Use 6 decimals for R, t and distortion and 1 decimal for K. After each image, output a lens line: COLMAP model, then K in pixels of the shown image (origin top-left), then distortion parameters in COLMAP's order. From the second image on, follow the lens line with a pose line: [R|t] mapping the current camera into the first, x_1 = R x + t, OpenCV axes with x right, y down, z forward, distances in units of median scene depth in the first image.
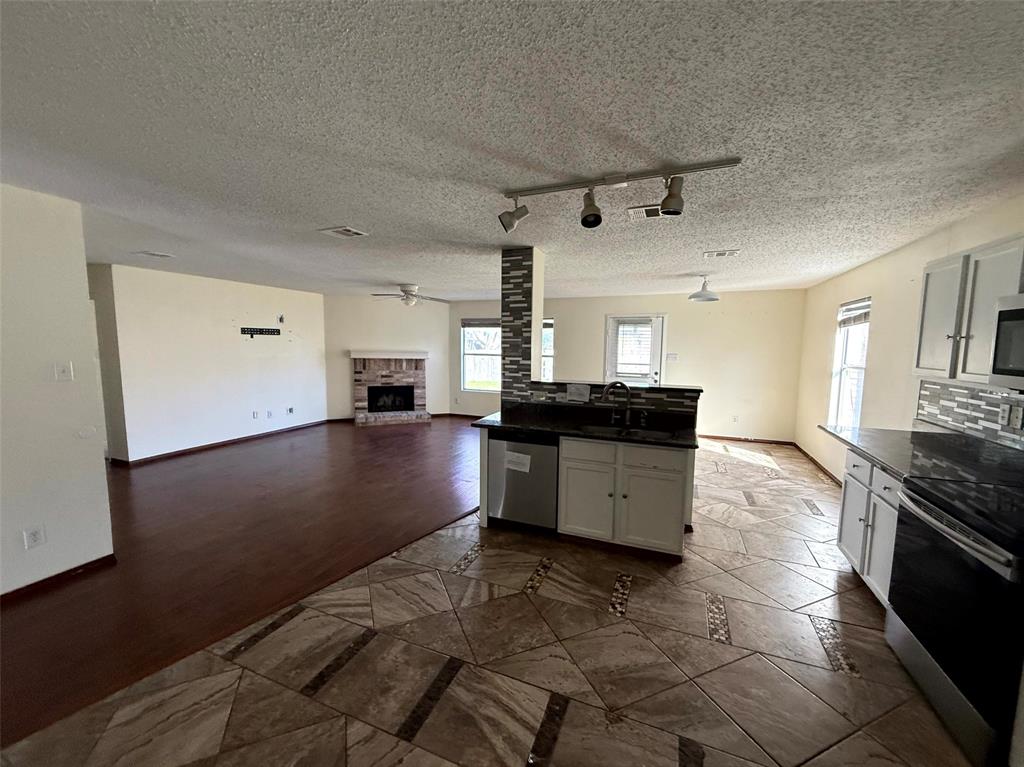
lens RADIAL K [[407.5, 0, 510.5], [0, 407.5, 385.2], [0, 0, 1]] dist [0.002257, 0.000105]
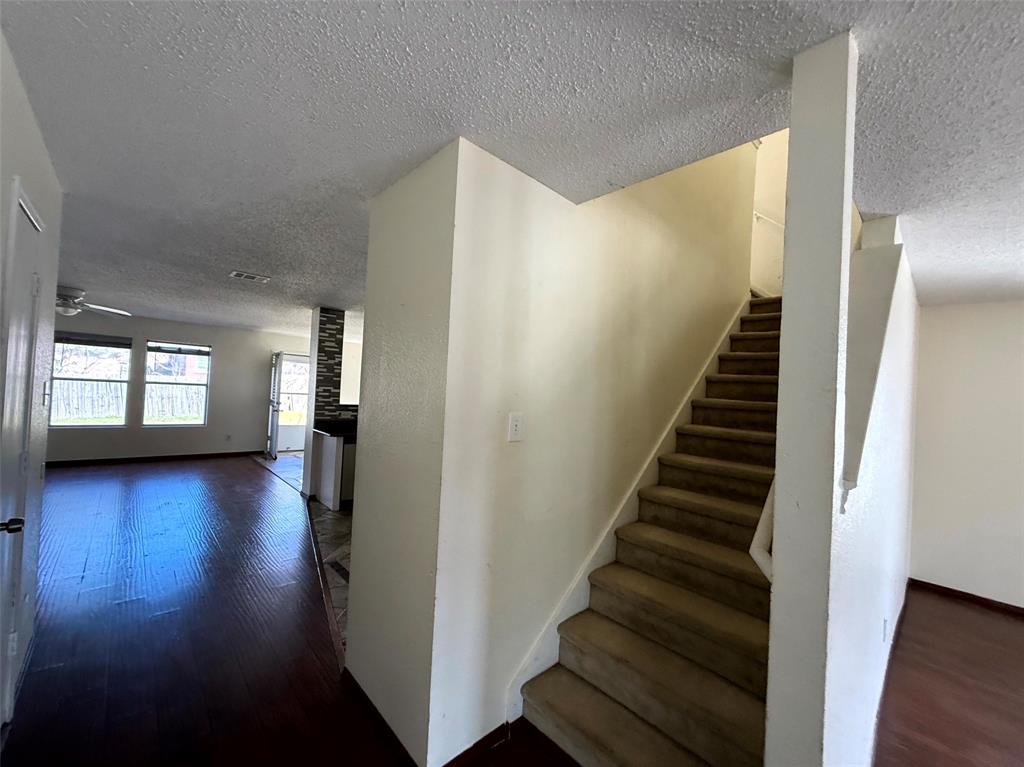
lens RADIAL K [[407.5, 0, 509.9], [0, 407.5, 385.8], [0, 0, 1]] dist [0.002257, 0.000105]
pose [[0.418947, 0.025895, 0.907642, -0.831123], [0.042847, 0.997916, -0.048248, 0.016015], [-0.906999, 0.059103, 0.416964, -0.096989]]
